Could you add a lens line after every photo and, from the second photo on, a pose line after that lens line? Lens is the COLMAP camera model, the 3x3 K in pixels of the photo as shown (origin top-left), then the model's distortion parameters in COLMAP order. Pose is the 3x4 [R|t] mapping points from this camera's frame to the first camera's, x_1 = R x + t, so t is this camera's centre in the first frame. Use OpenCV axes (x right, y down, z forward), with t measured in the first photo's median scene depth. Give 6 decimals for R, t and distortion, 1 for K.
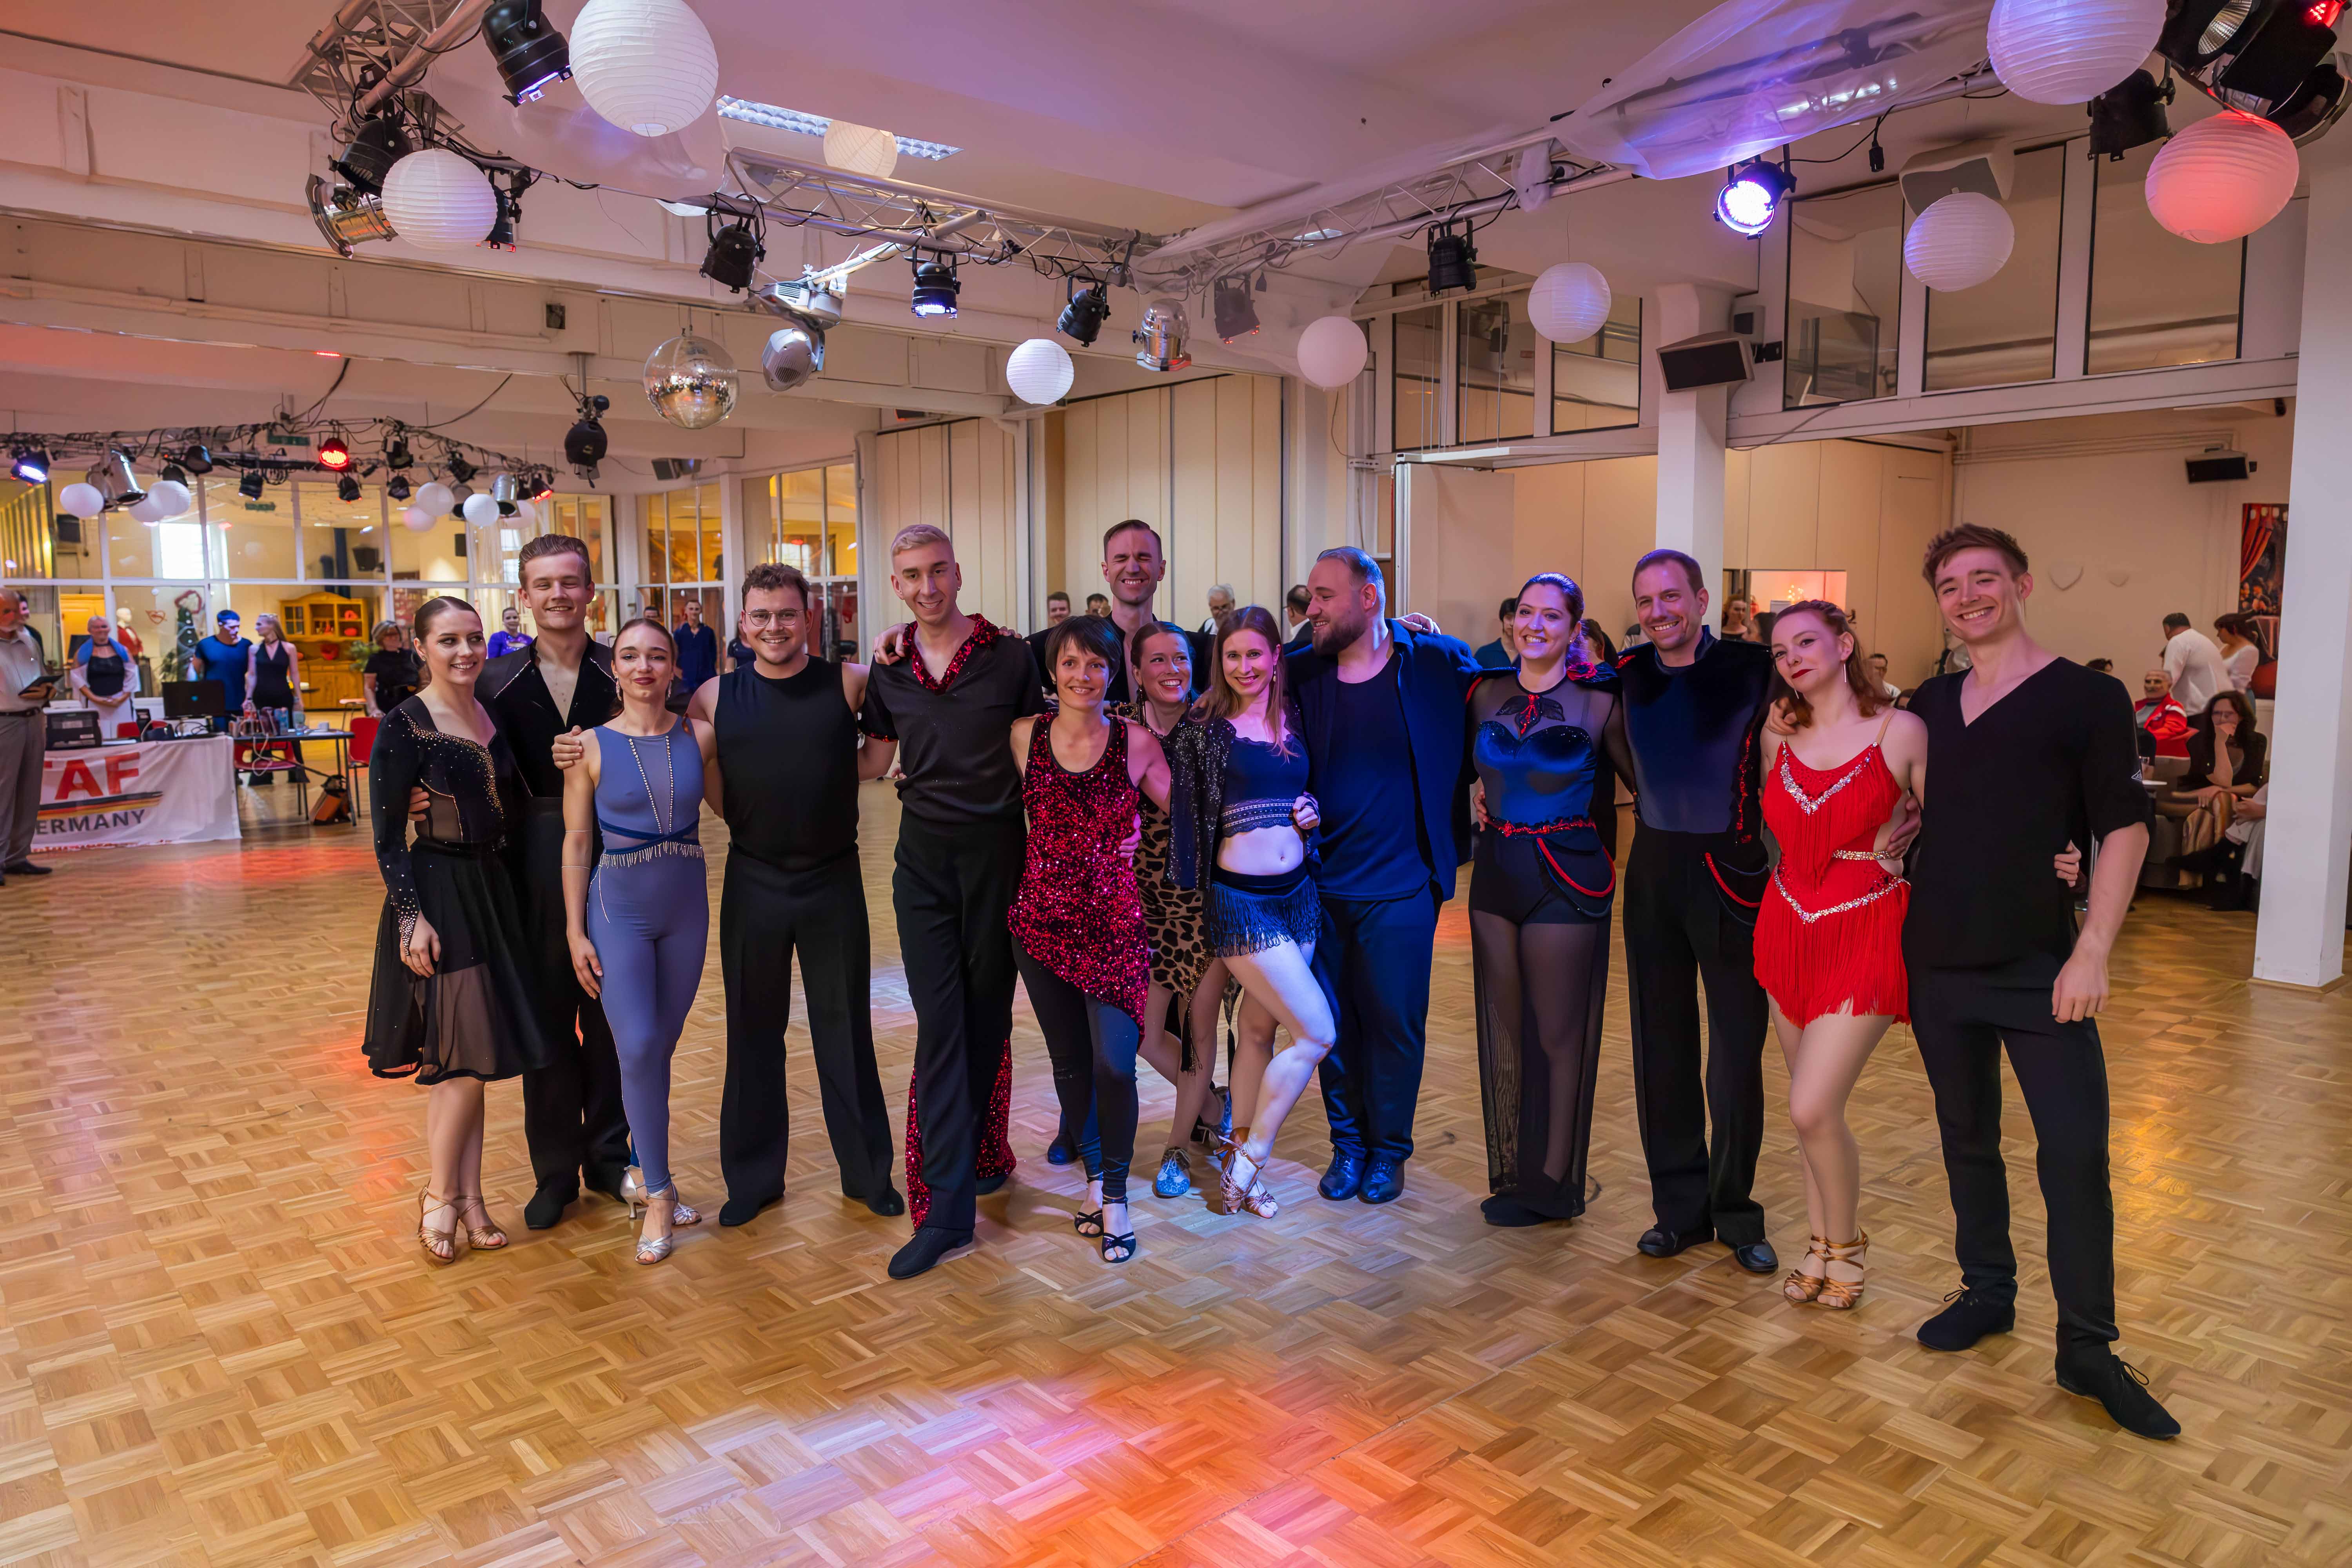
lens RADIAL K [[1577.7, 0, 1176.0], [0, 1577.7, 784.0], [0, 0, 1]] dist [-0.003660, 0.002900]
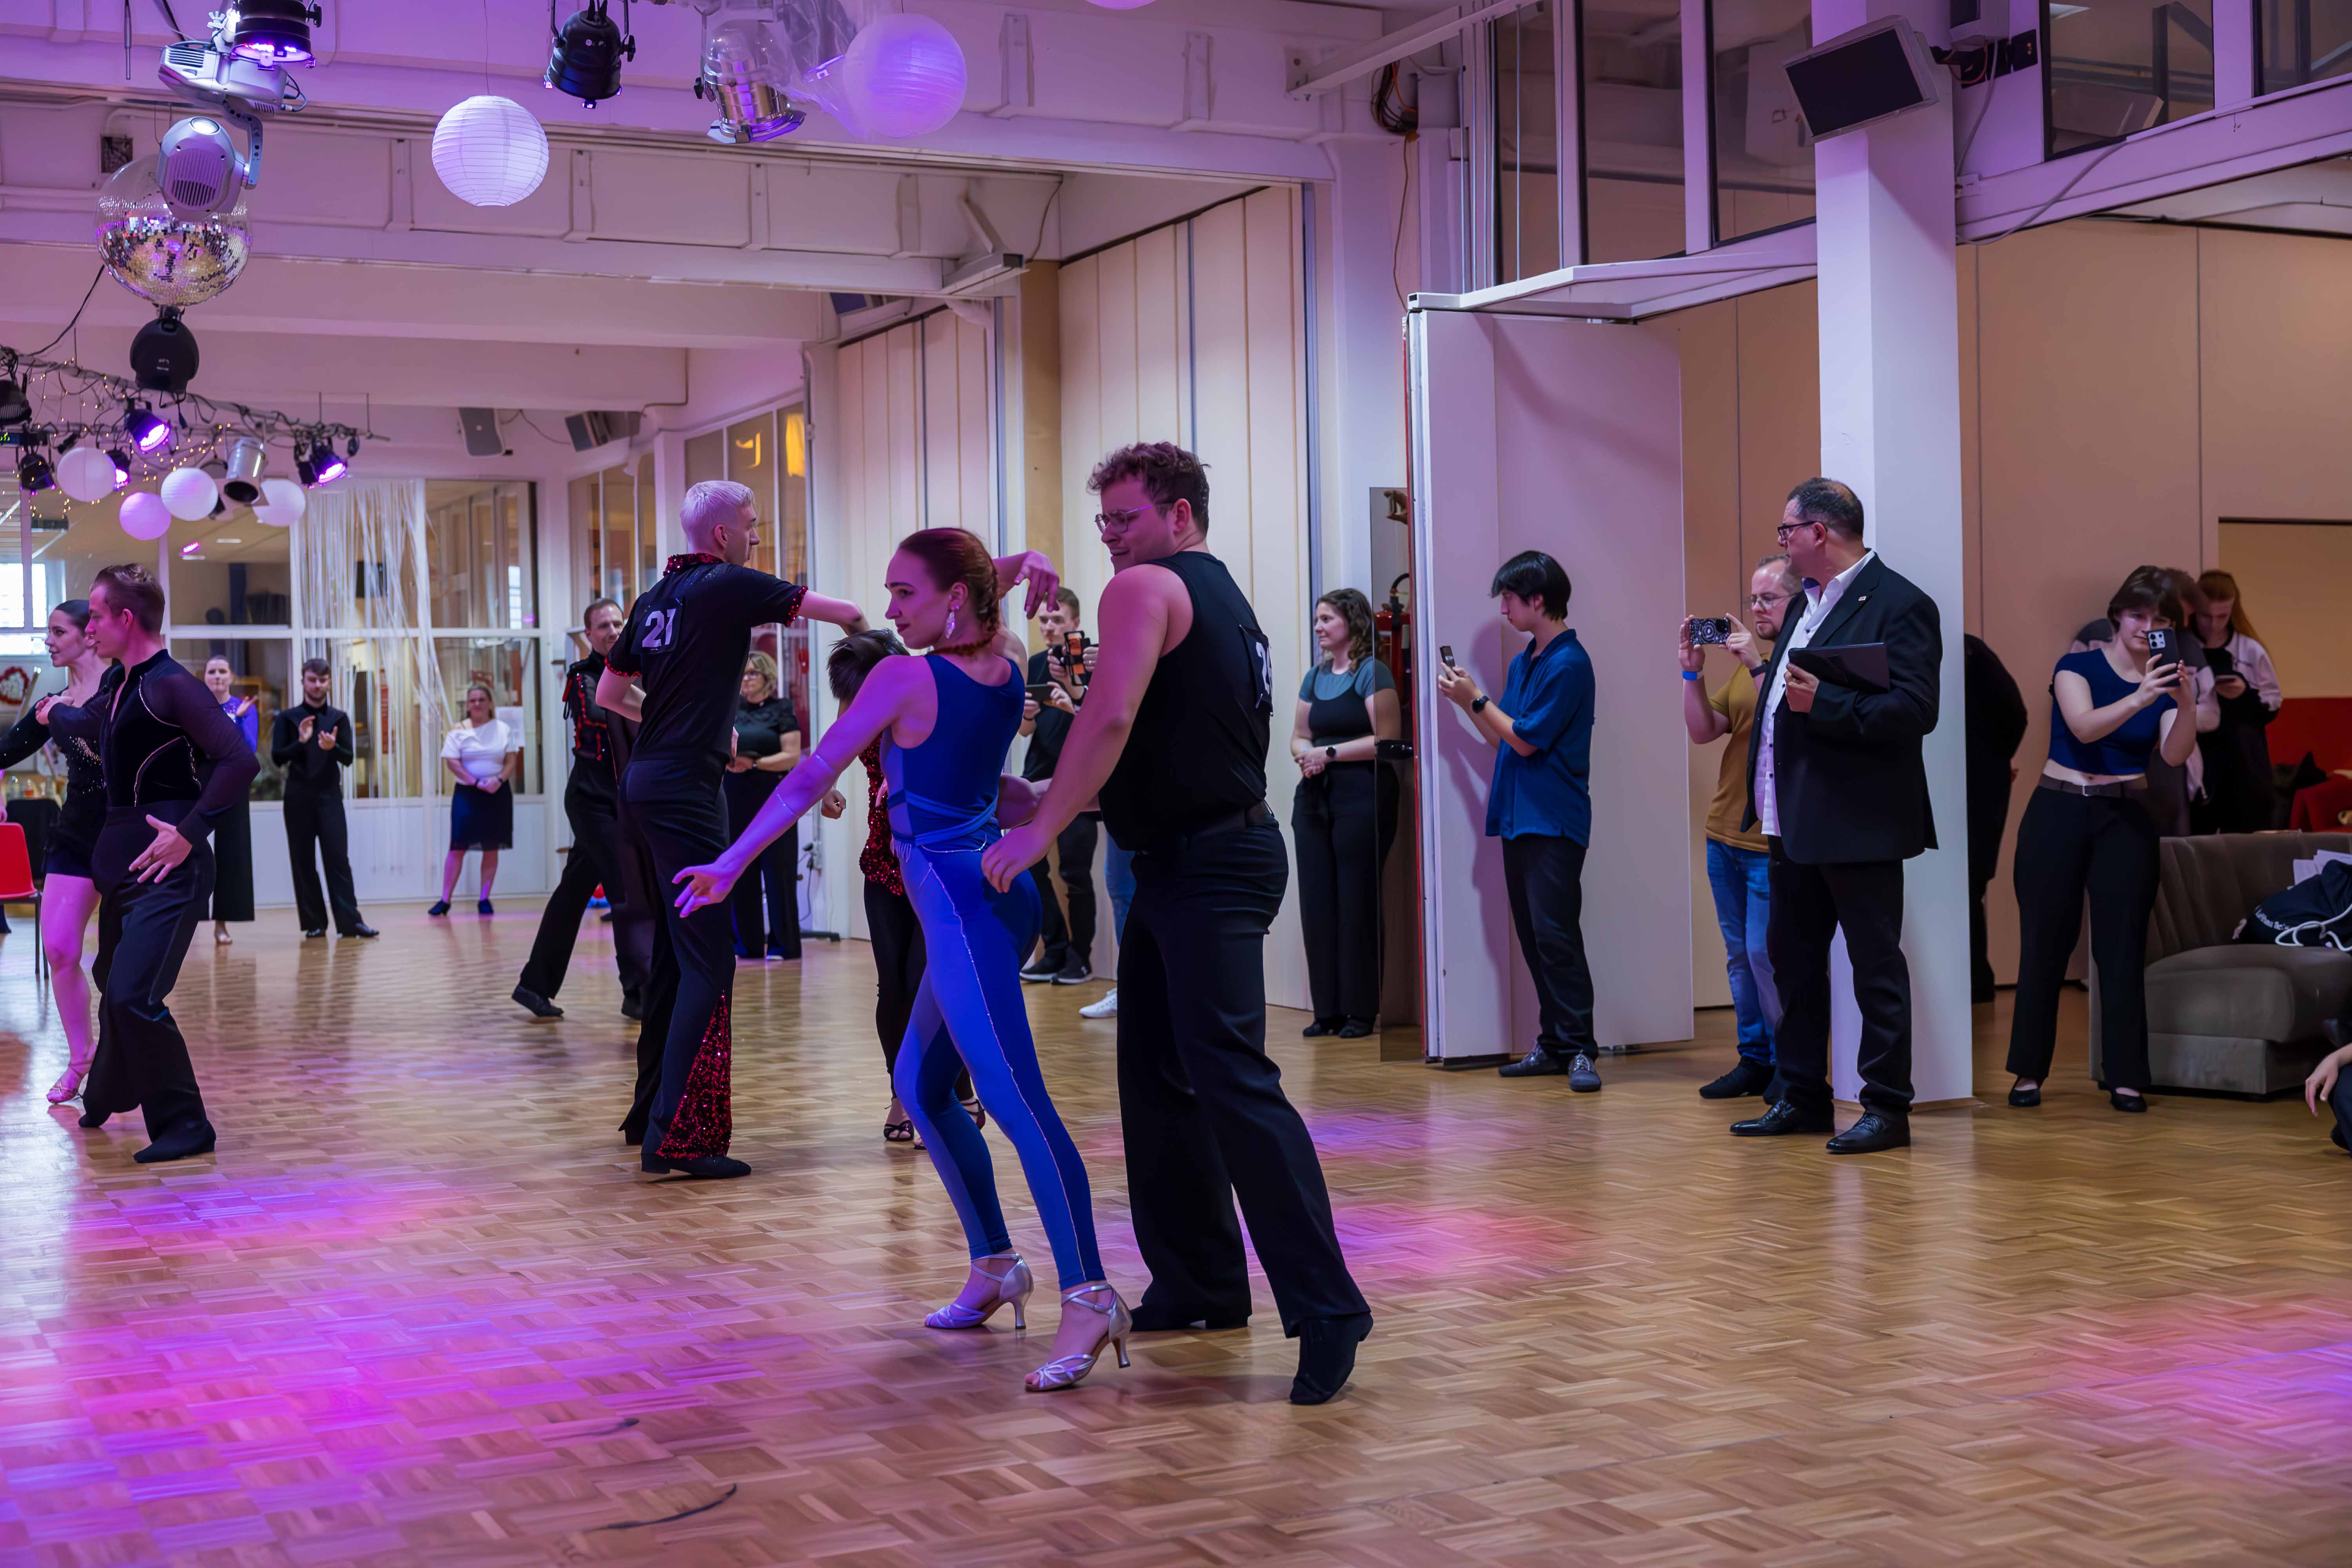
lens RADIAL K [[2846.3, 0, 1176.0], [0, 2846.3, 784.0], [0, 0, 1]] dist [-0.000091, 0.004340]
pose [[0.968981, -0.011819, -0.246853, 0.238708], [-0.009267, 0.996416, -0.084084, 0.034119], [0.246962, 0.083763, 0.965398, 0.034391]]
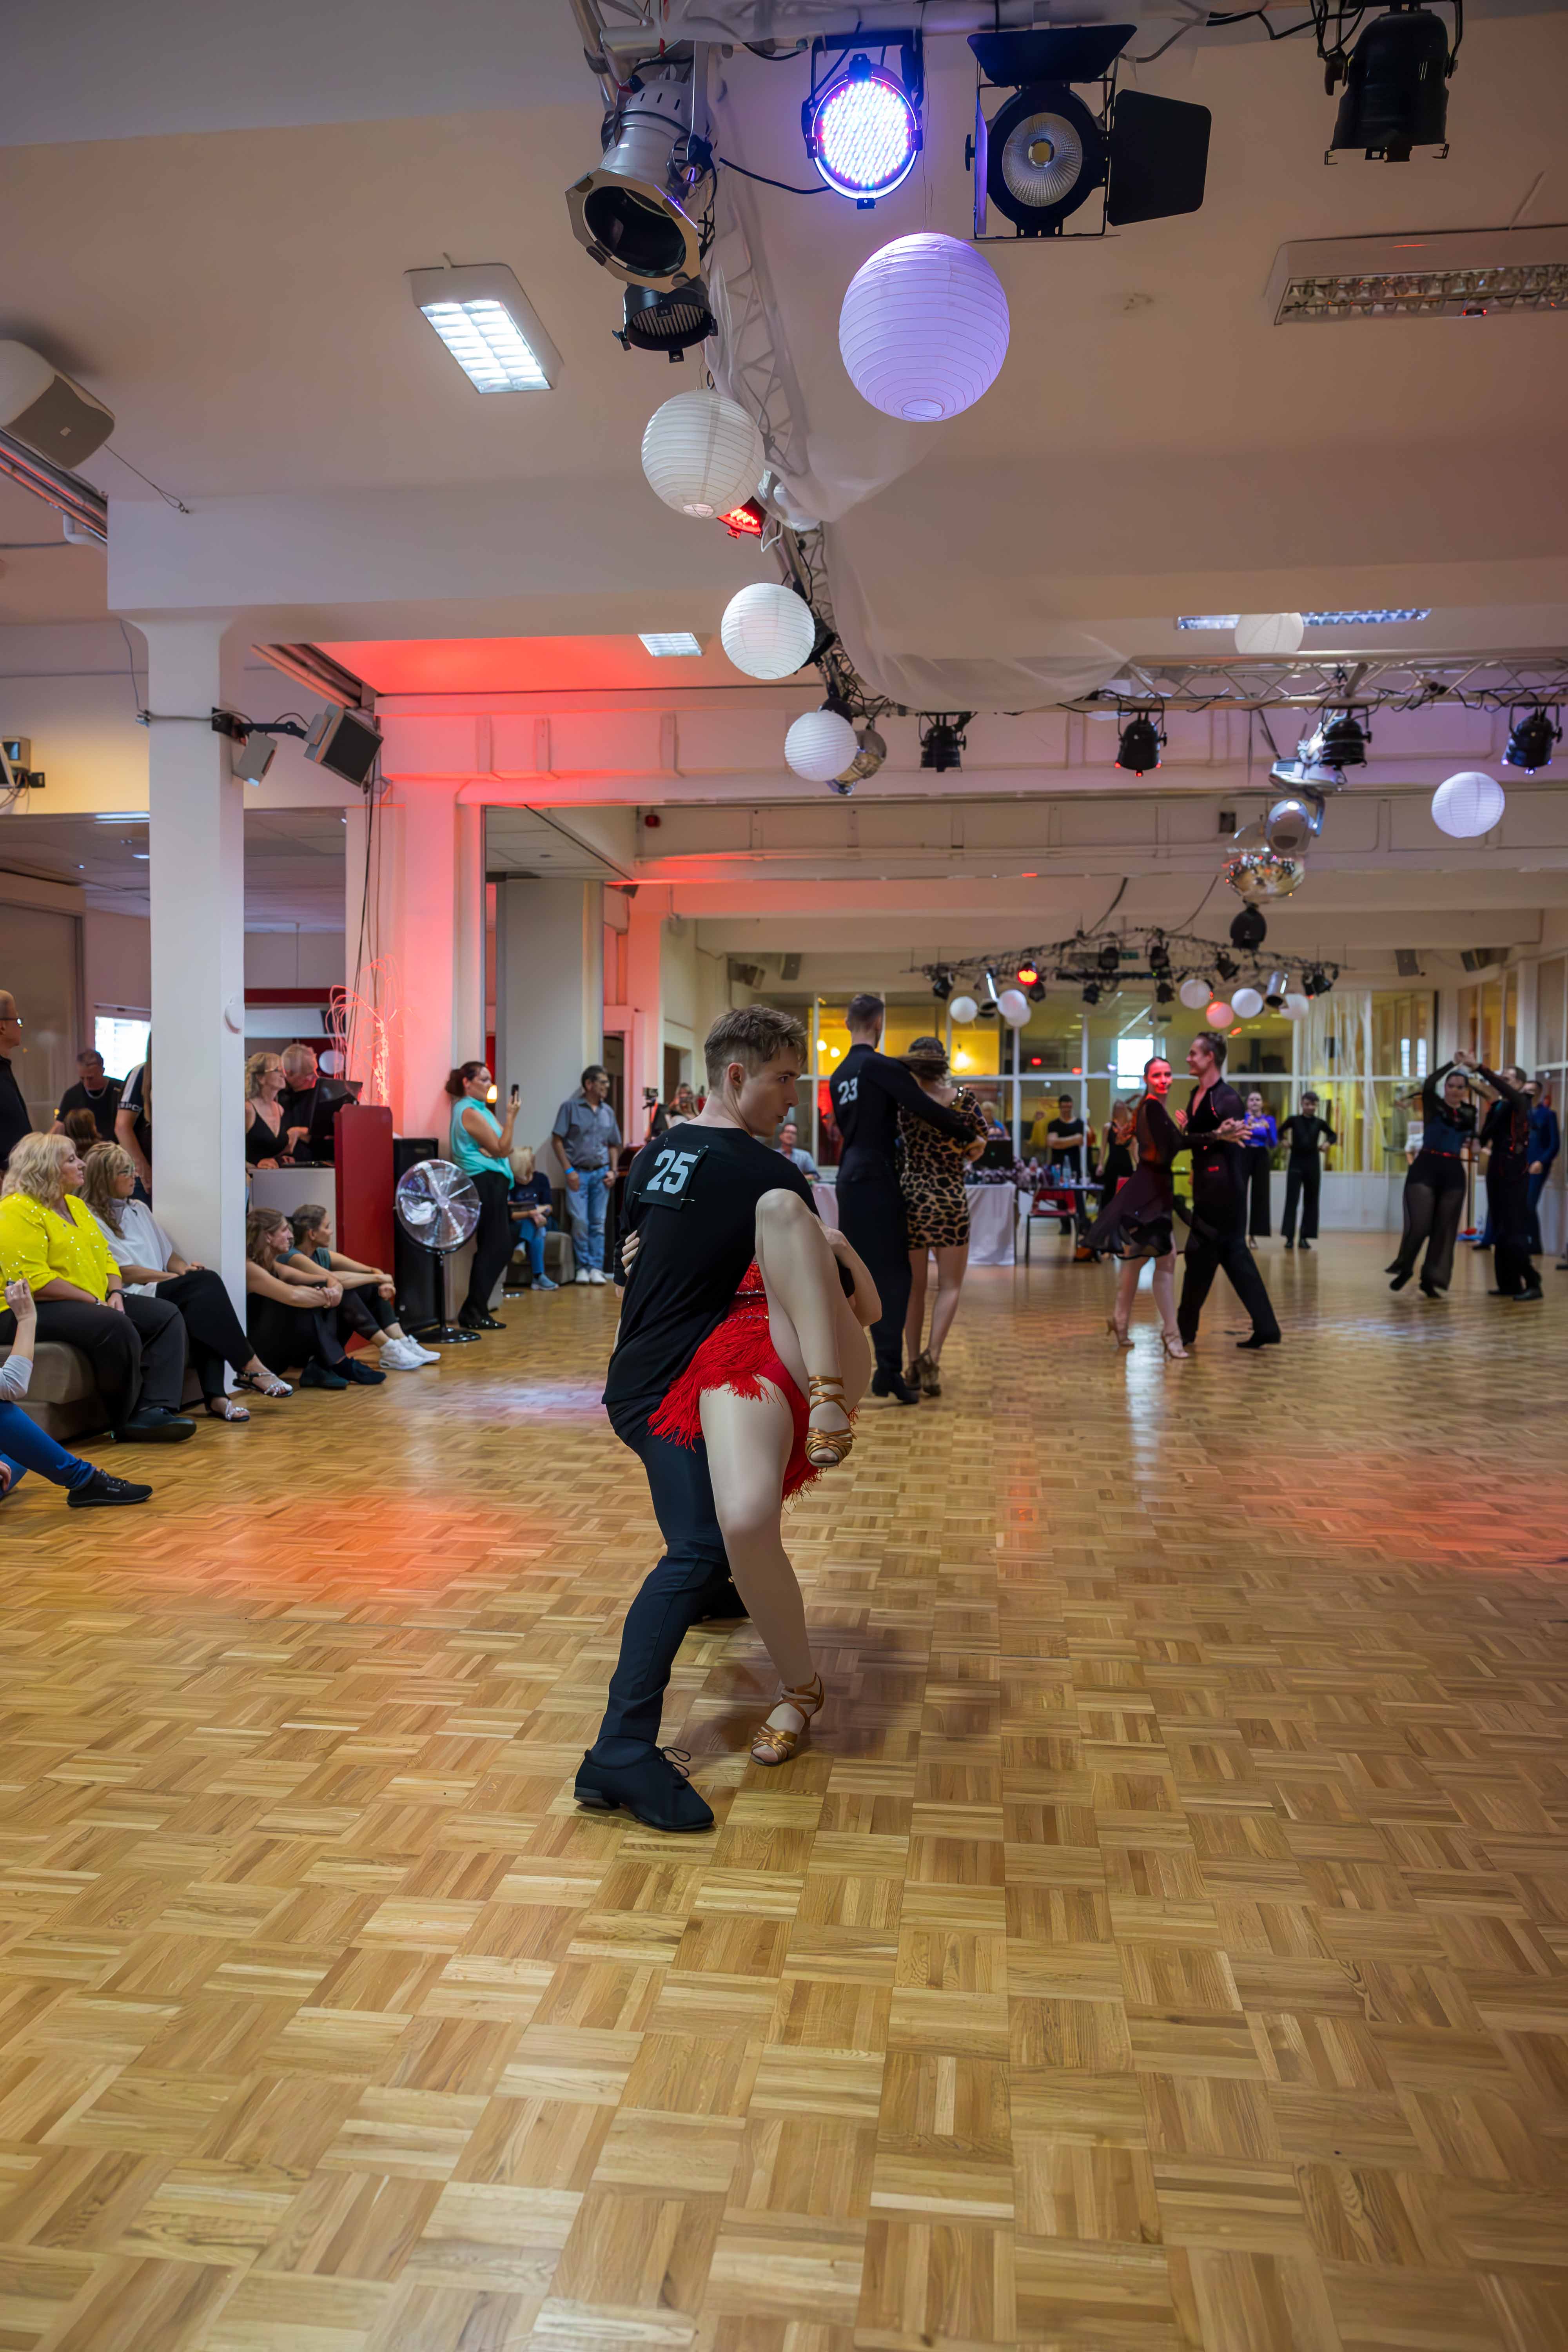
lens RADIAL K [[1577.7, 0, 784.0], [0, 1577.7, 1176.0], [0, 0, 1]] dist [-0.003660, 0.002900]
pose [[0.662728, 0.026978, -0.748374, 0.219229], [-0.089265, 0.995072, -0.043179, 0.032988], [0.743521, 0.095419, 0.661870, 0.017017]]
